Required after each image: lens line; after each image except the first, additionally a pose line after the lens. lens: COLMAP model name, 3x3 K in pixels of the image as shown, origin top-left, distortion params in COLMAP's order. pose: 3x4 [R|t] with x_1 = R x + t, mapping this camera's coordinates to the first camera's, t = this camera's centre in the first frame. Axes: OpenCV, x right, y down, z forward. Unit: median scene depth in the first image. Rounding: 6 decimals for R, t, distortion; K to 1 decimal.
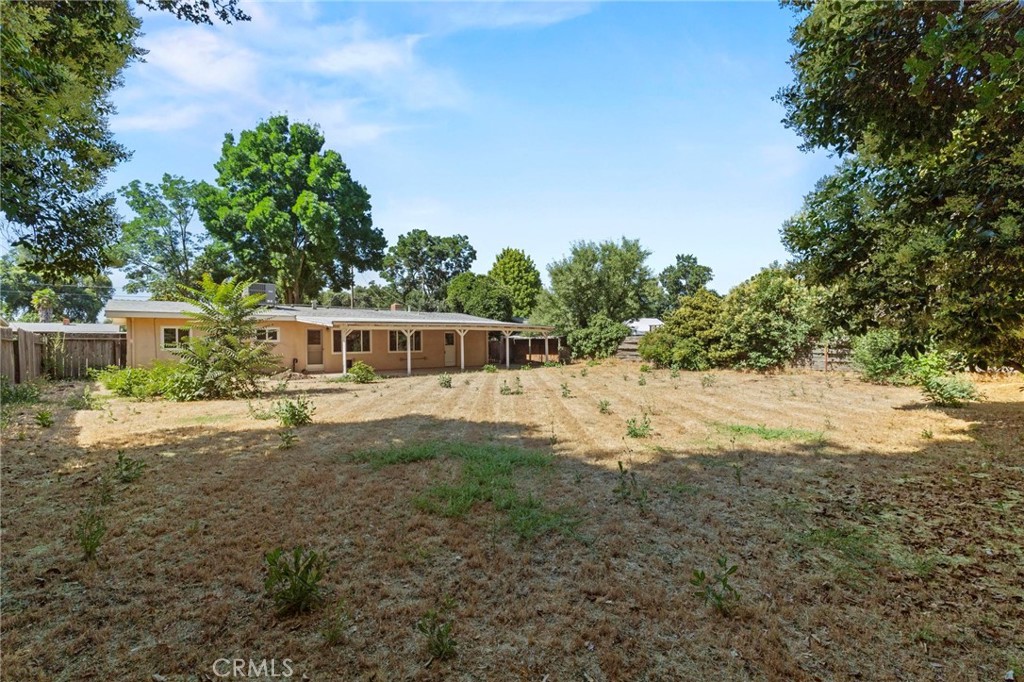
lens RADIAL K [[465.4, 0, 516.6], [0, 465.4, 340.2], [0, 0, 1]] dist [0.013070, -0.000292]
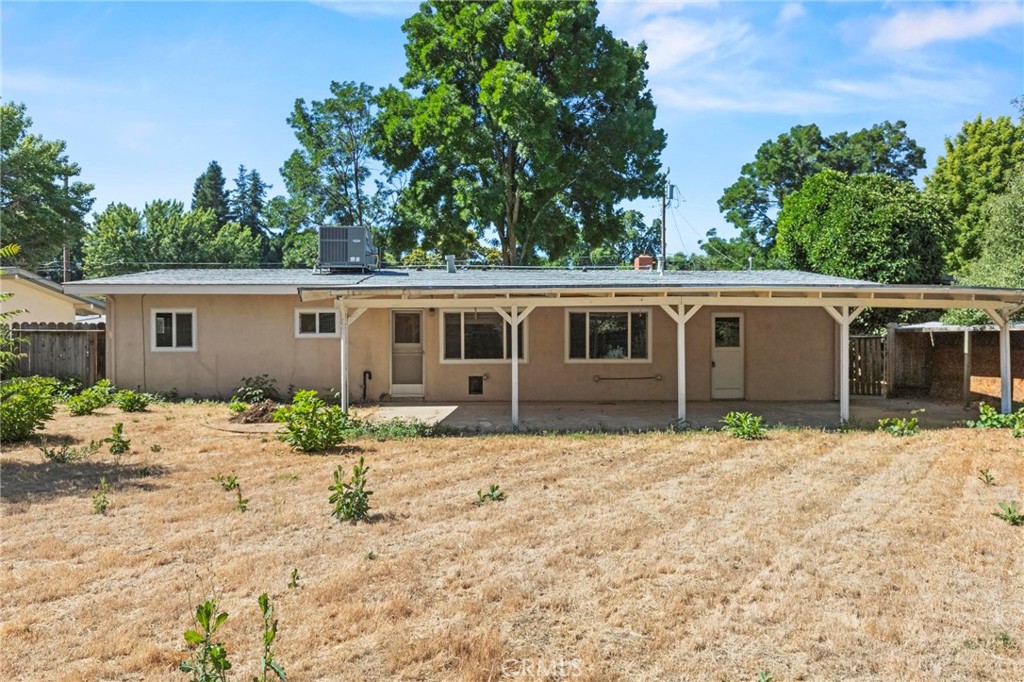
lens RADIAL K [[709.1, 0, 523.9], [0, 709.1, 340.2], [0, 0, 1]] dist [0.002190, -0.000185]
pose [[0.790743, 0.008411, -0.612090, 0.079523], [-0.002467, 0.999941, 0.010554, -0.001063], [0.612143, -0.006835, 0.790717, 0.354942]]
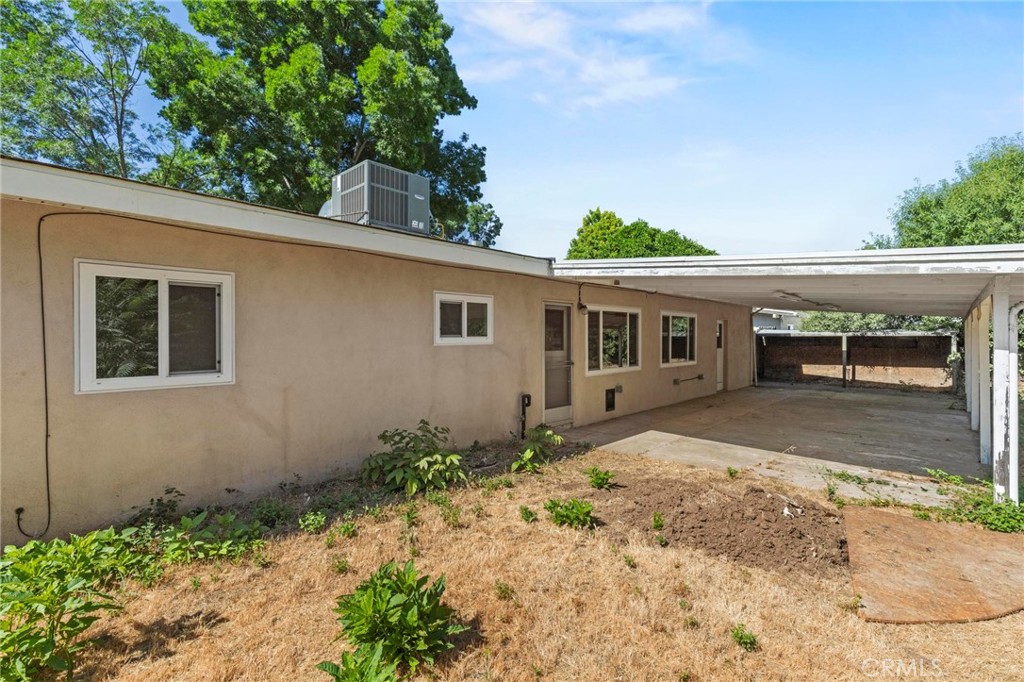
lens RADIAL K [[457.9, 0, 514.9], [0, 457.9, 331.0], [0, 0, 1]] dist [0.000947, -0.000114]
pose [[0.991017, 0.007907, 0.133502, -0.365698], [-0.006624, 0.999928, -0.010055, -0.001056], [-0.133572, 0.009080, 0.990997, 0.476923]]
